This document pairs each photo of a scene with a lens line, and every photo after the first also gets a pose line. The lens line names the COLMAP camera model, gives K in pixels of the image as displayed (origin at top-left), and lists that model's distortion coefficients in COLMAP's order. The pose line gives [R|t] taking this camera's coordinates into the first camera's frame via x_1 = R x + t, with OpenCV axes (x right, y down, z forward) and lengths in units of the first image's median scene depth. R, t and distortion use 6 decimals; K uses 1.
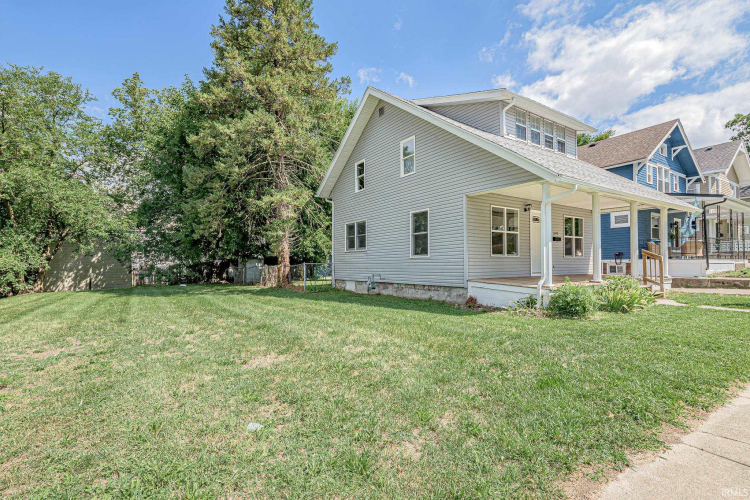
lens RADIAL K [[339.1, 0, 352.3], [0, 339.1, 254.6], [0, 0, 1]] dist [-0.002233, -0.001770]
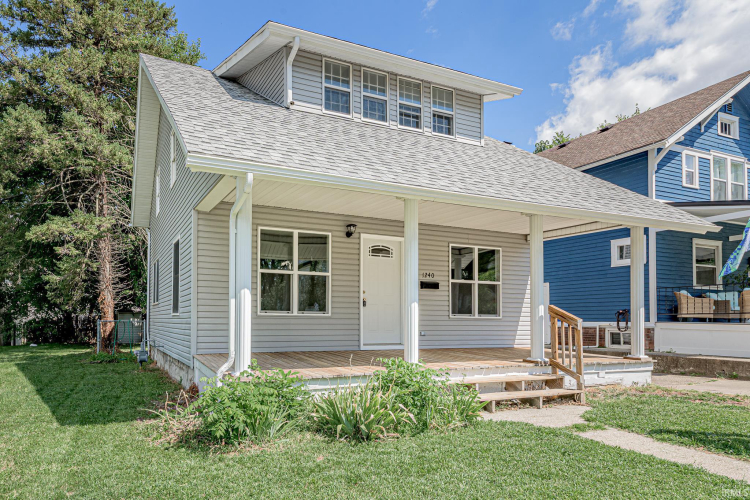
lens RADIAL K [[439.4, 0, 274.2], [0, 439.4, 301.8], [0, 0, 1]] dist [0.006570, -0.001031]
pose [[0.982636, 0.006250, -0.185439, 0.374780], [-0.009102, 0.999853, -0.014533, -0.004084], [0.185320, 0.015969, 0.982548, 0.174199]]
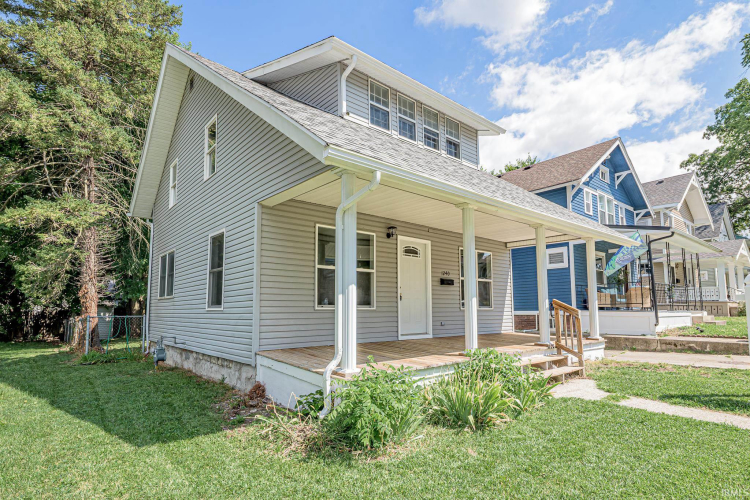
lens RADIAL K [[388.8, 0, 360.9], [0, 388.8, 269.4], [0, 0, 1]] dist [0.002409, 0.002511]
pose [[0.991037, 0.015280, 0.132708, 0.258312], [-0.004594, 0.996747, -0.080459, -0.006420], [-0.133506, 0.079128, 0.987884, 0.203235]]
